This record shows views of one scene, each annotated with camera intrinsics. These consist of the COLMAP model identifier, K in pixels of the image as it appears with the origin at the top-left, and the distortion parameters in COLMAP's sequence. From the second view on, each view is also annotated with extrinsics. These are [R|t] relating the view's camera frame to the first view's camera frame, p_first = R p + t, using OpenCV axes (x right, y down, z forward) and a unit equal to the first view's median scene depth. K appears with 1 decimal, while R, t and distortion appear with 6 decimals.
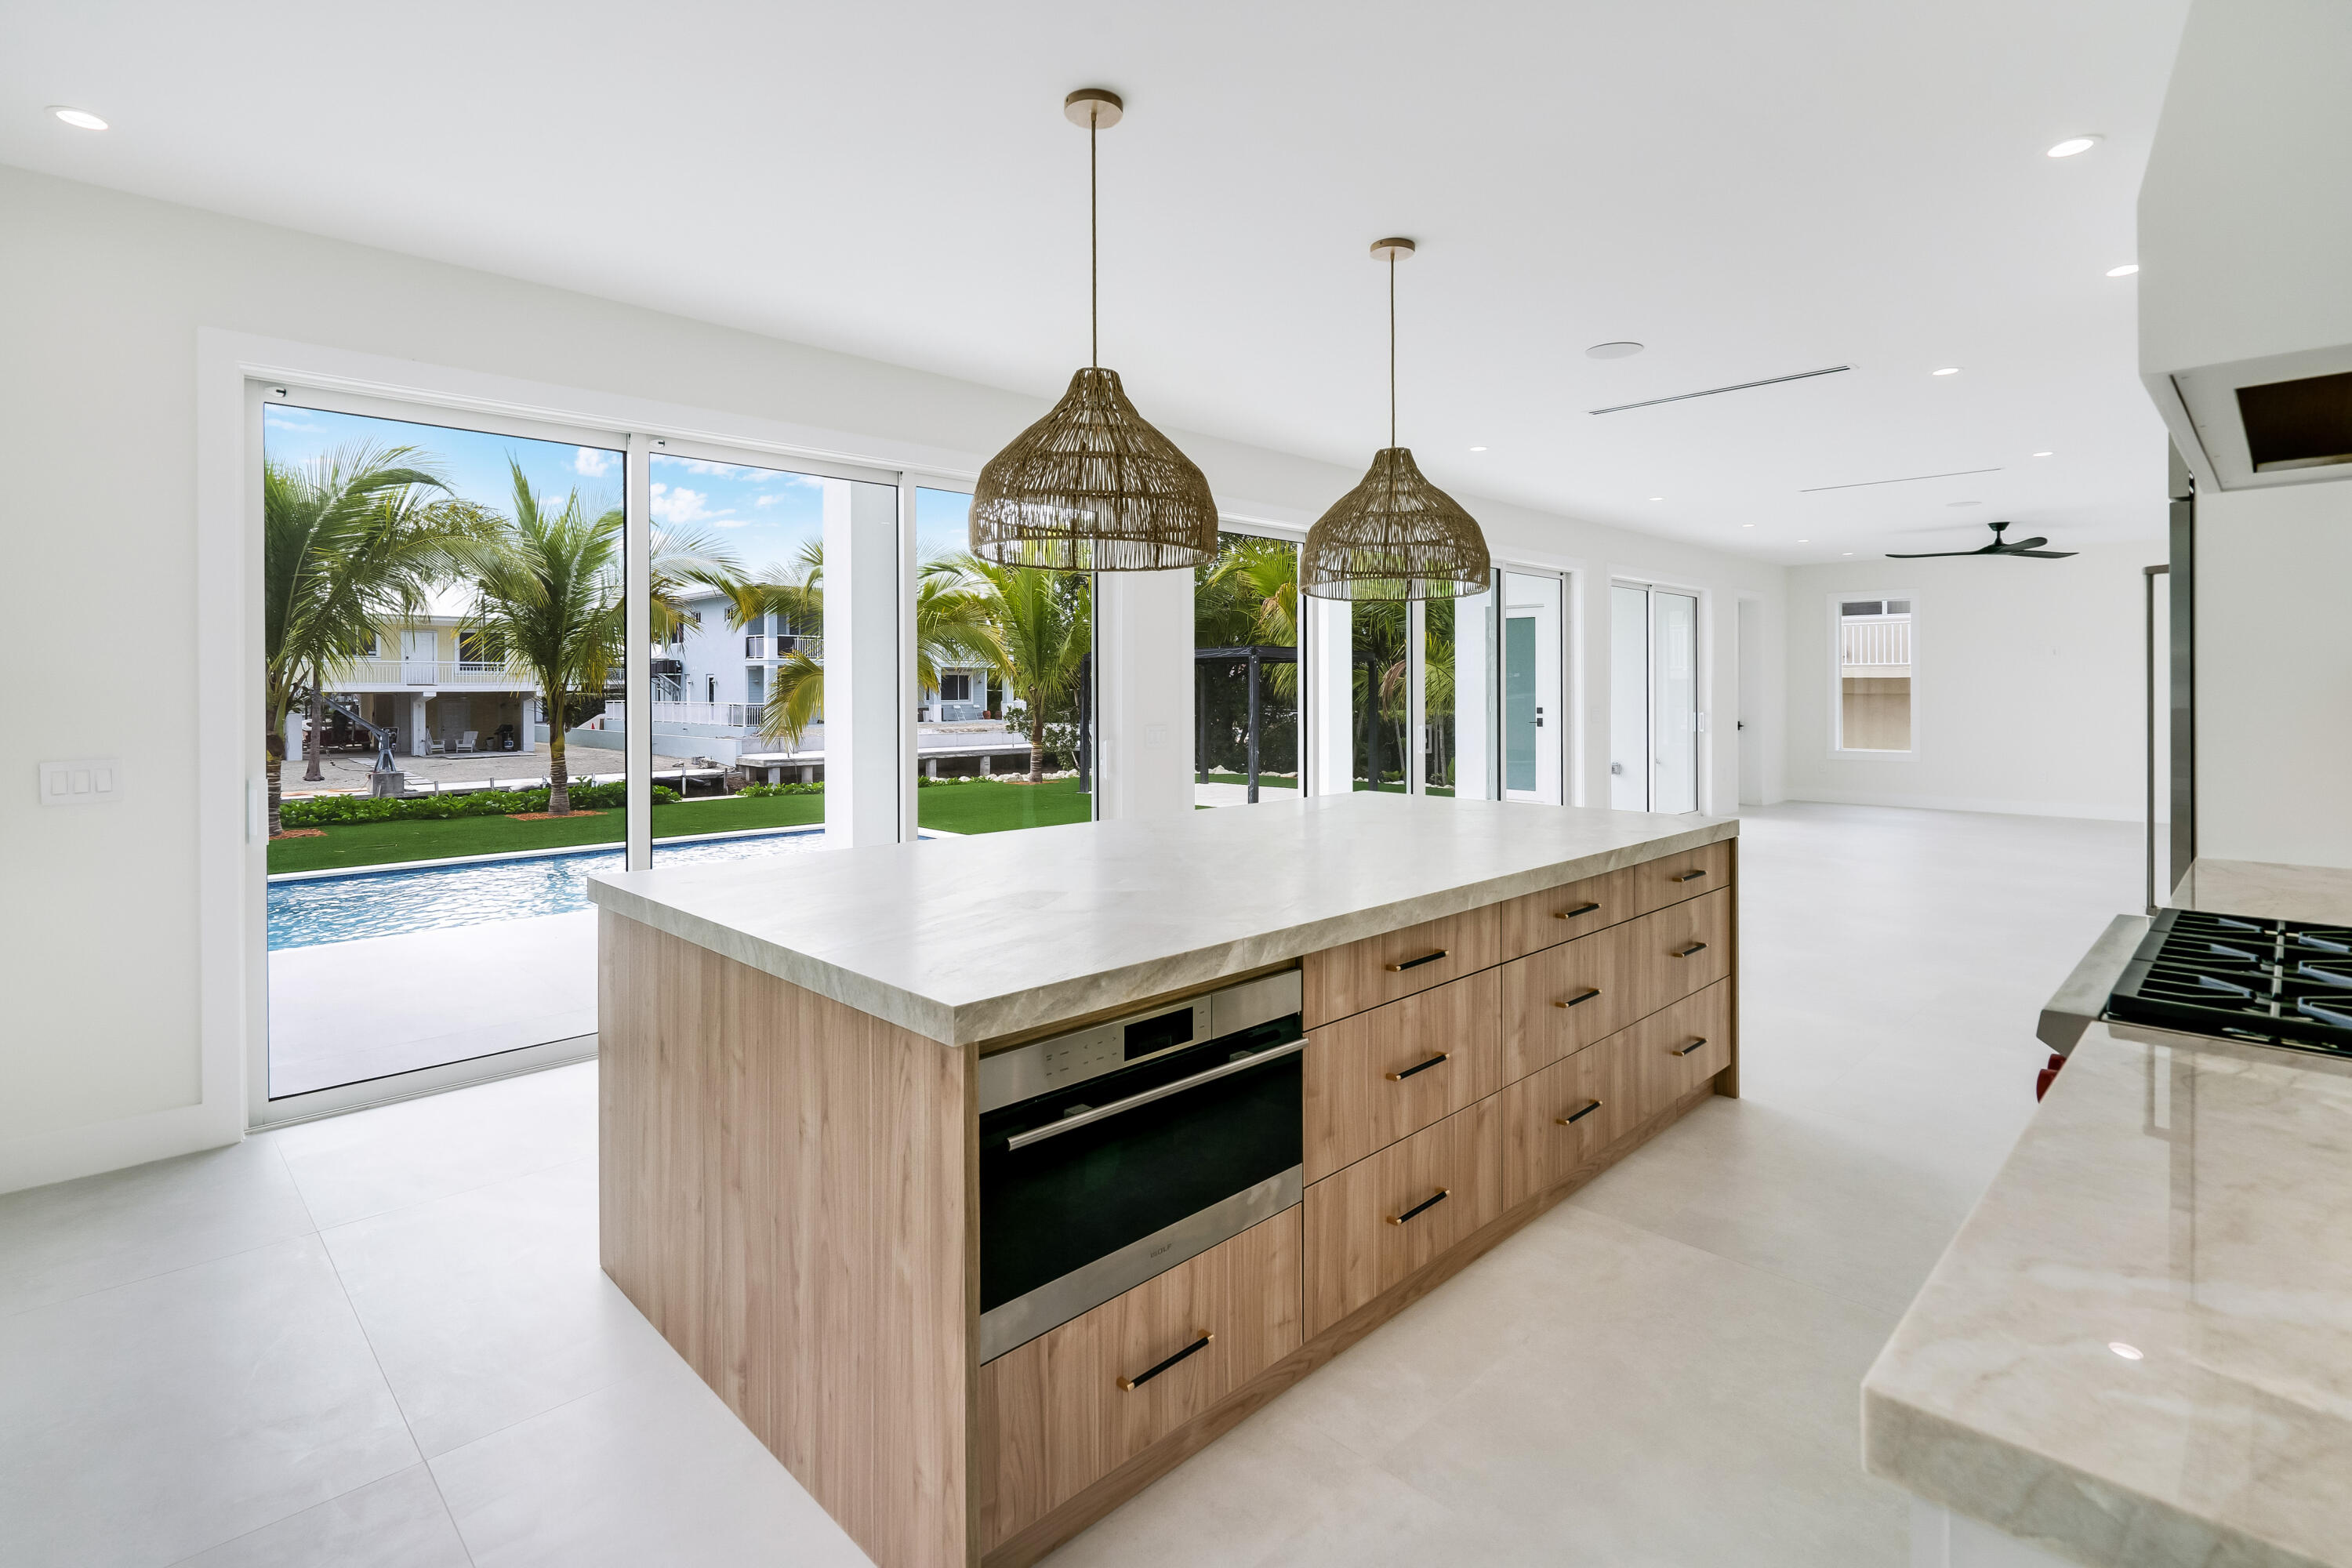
lens RADIAL K [[1088.7, 0, 1166.9], [0, 1088.7, 678.8], [0, 0, 1]] dist [-0.001763, -0.002378]
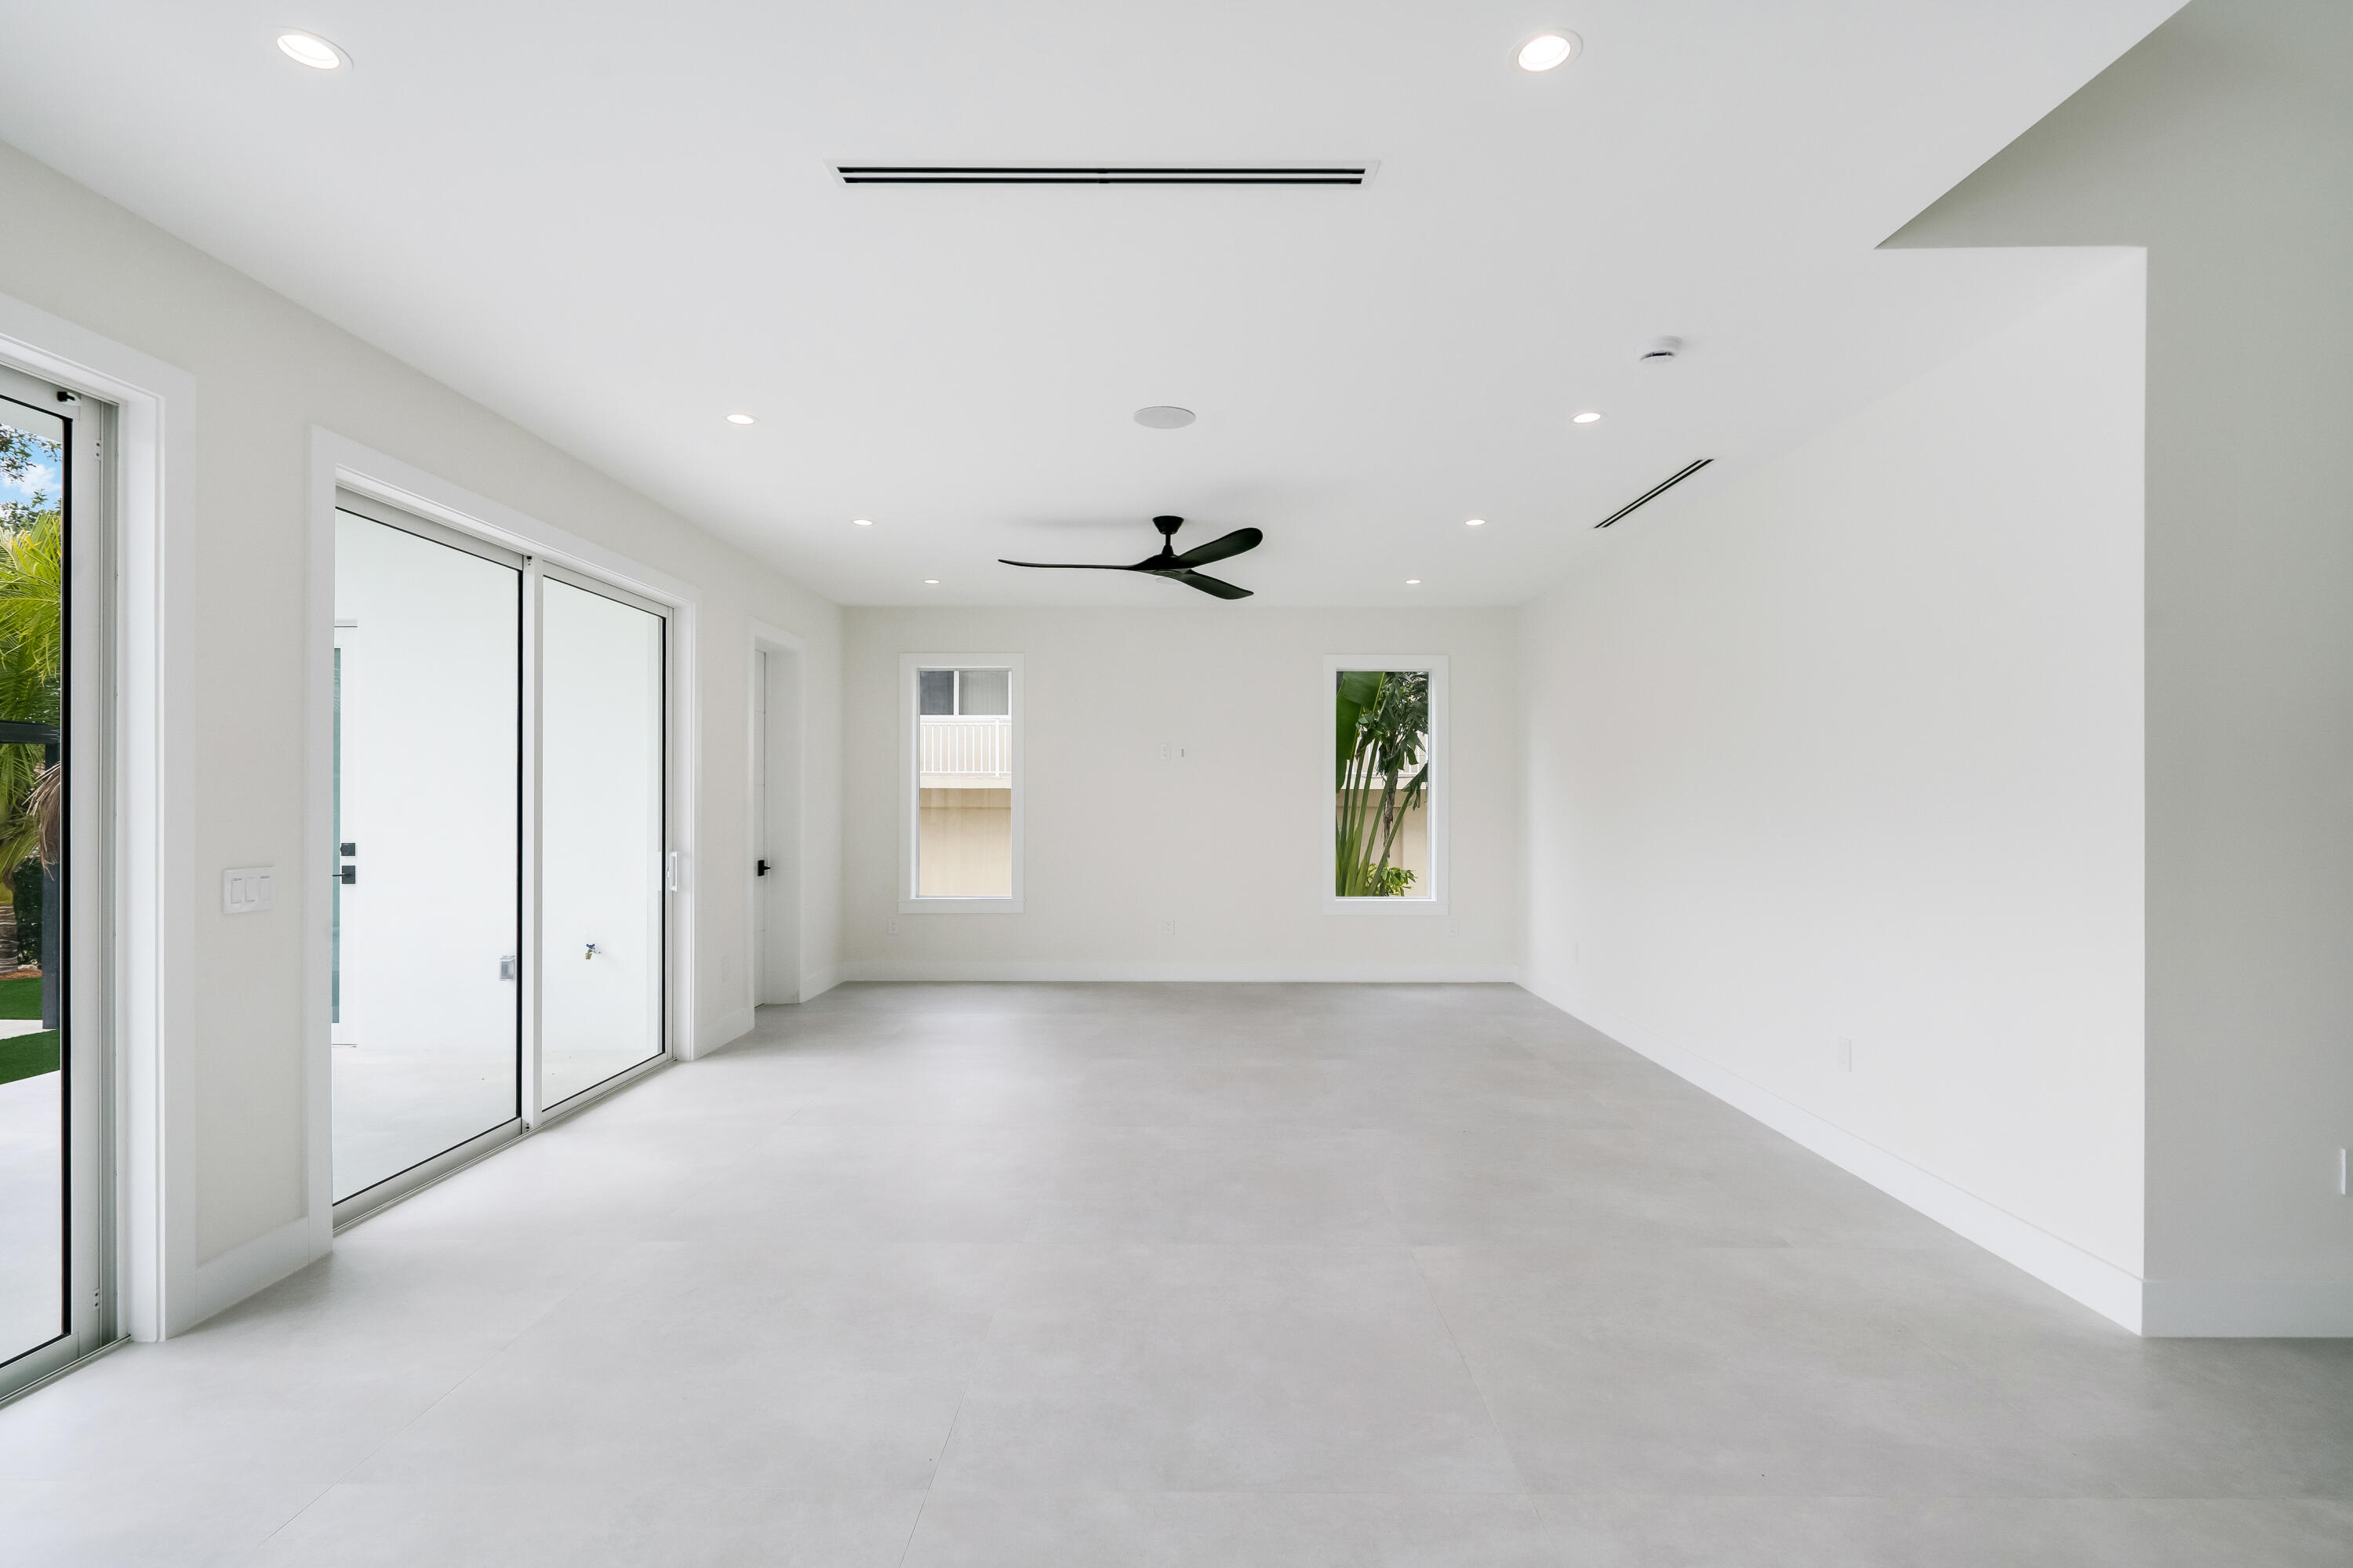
lens RADIAL K [[1089.2, 0, 1186.9], [0, 1089.2, 795.4], [0, 0, 1]] dist [-0.001763, -0.002378]
pose [[0.696421, 0.005623, 0.717612, 0.278092], [-0.010696, 0.999940, 0.002545, 0.001620], [-0.717554, -0.009448, 0.696439, 0.457157]]
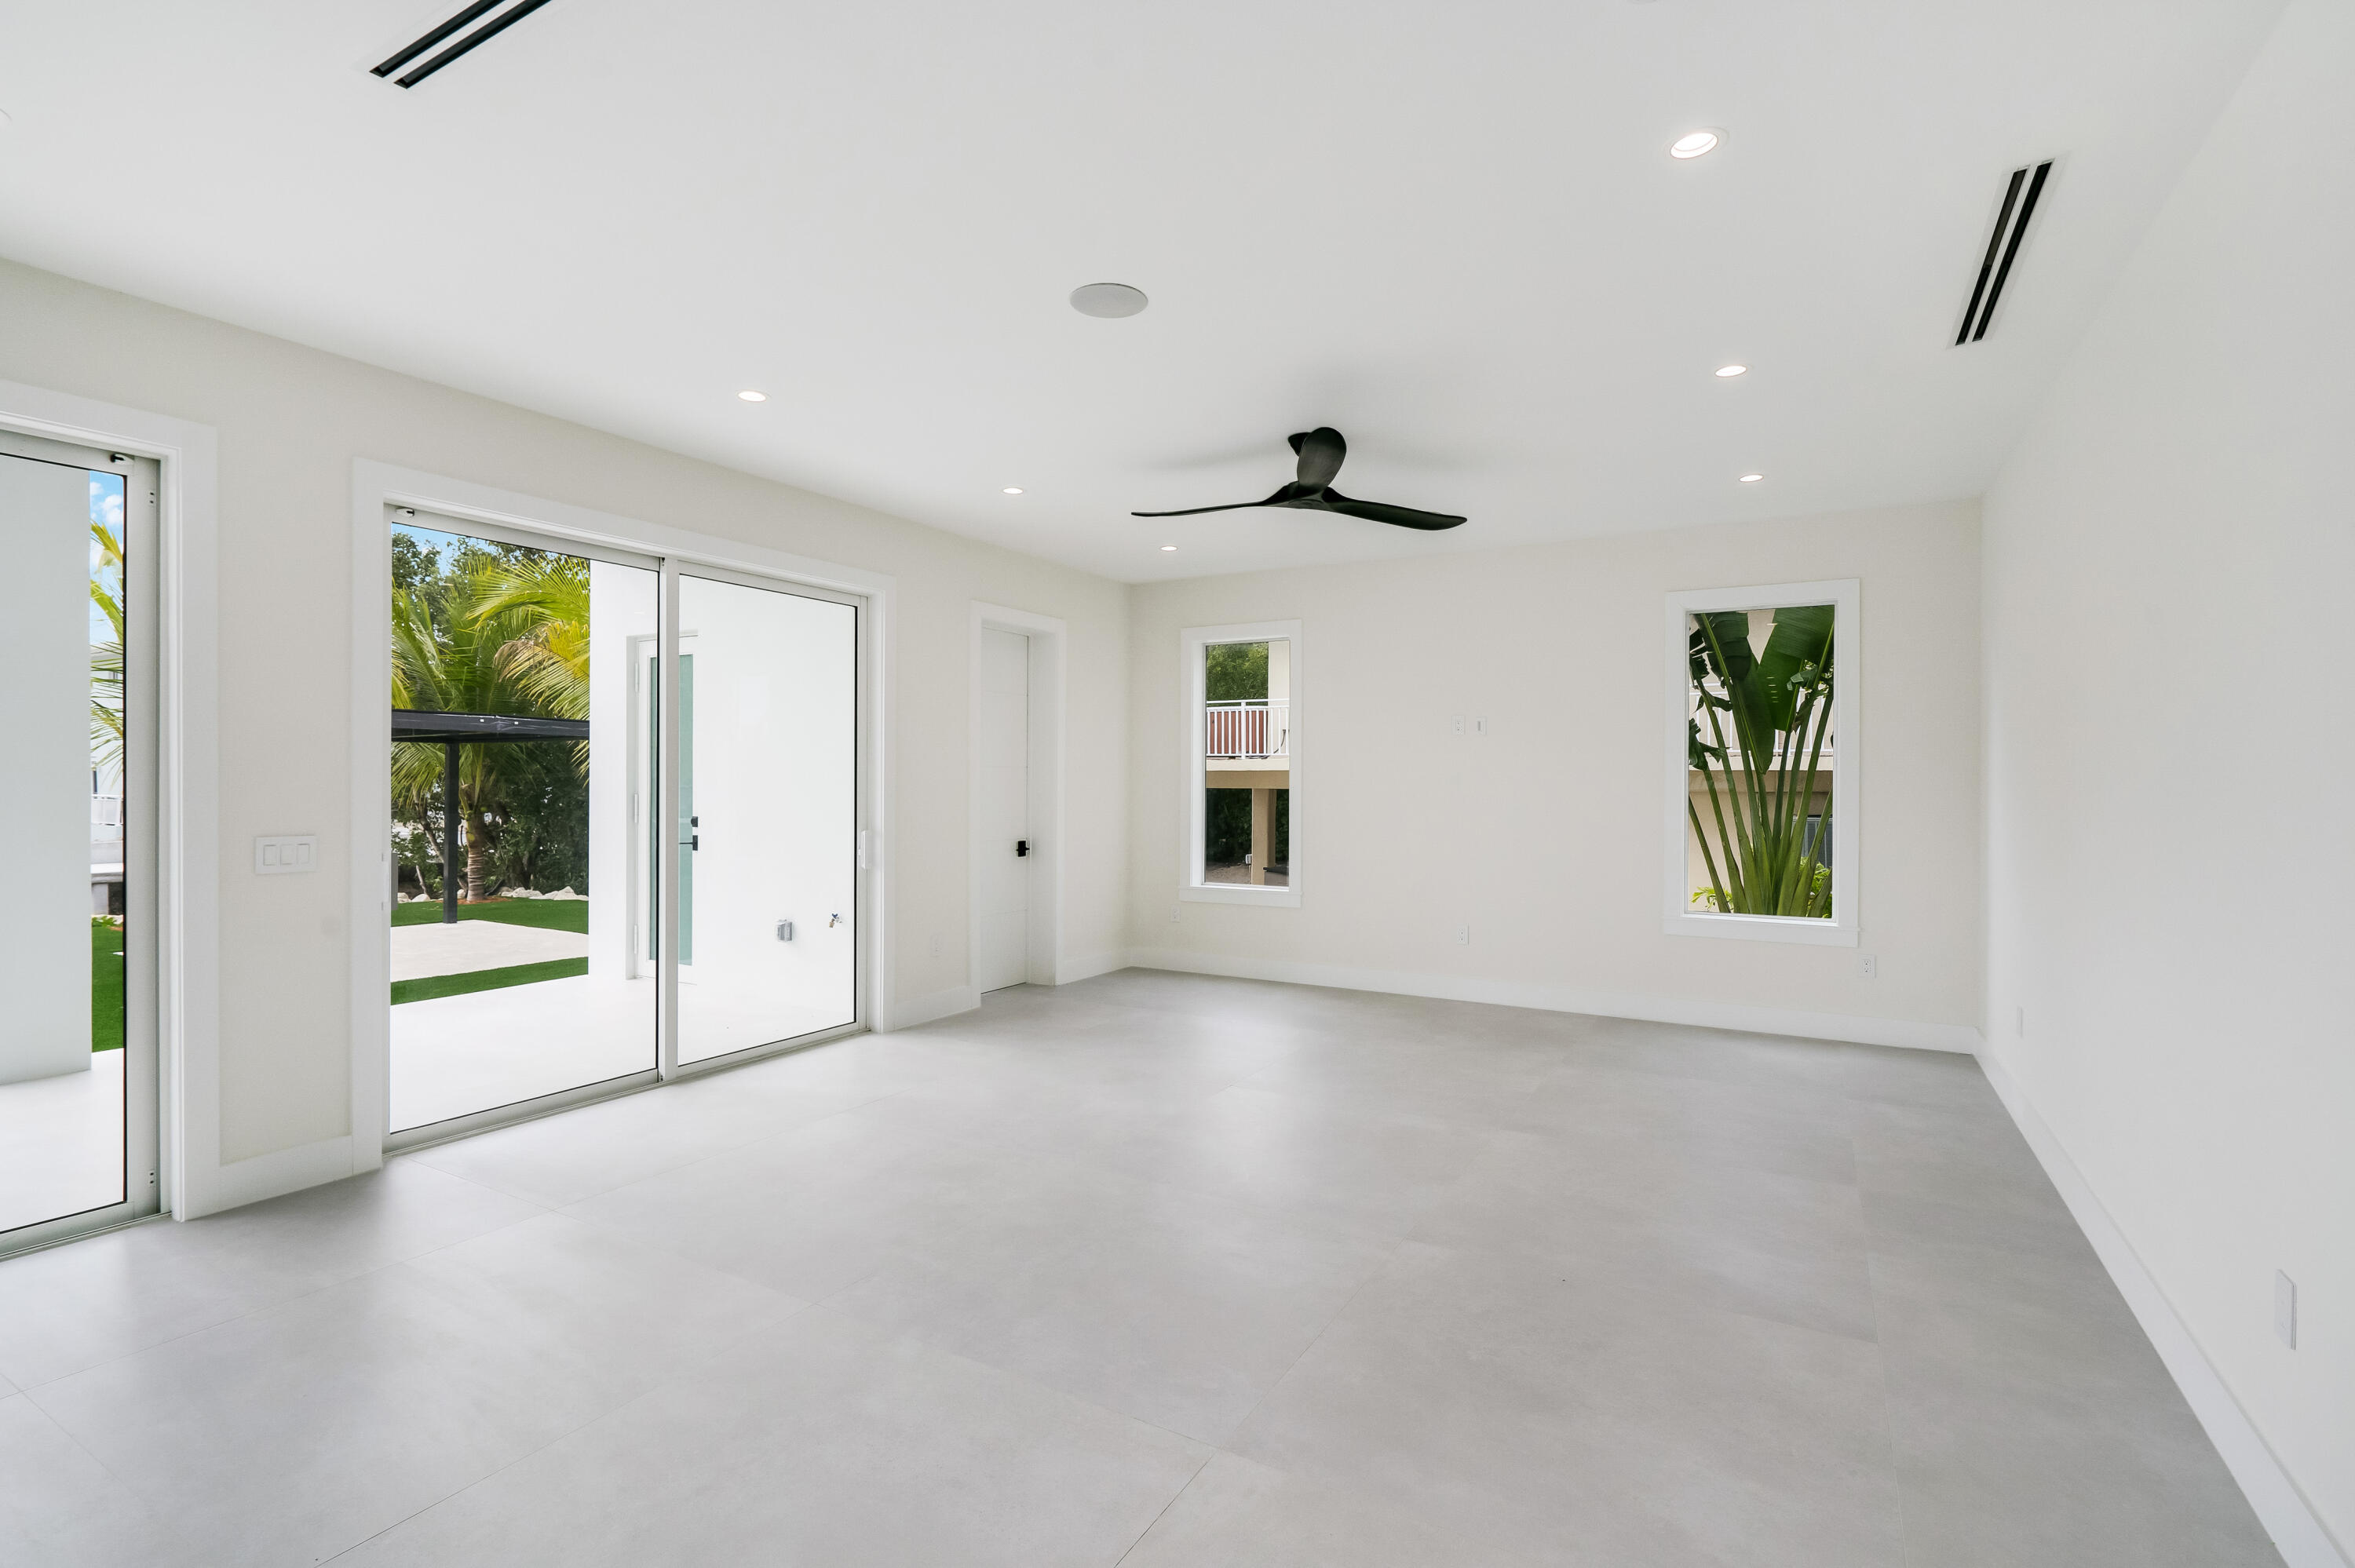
lens RADIAL K [[1089.9, 0, 1165.8], [0, 1089.9, 784.1], [0, 0, 1]] dist [-0.001763, -0.002378]
pose [[0.963187, 0.005206, 0.268783, 0.453568], [-0.009018, 0.999876, 0.012948, 0.000901], [-0.268682, -0.014895, 0.963114, 0.435164]]
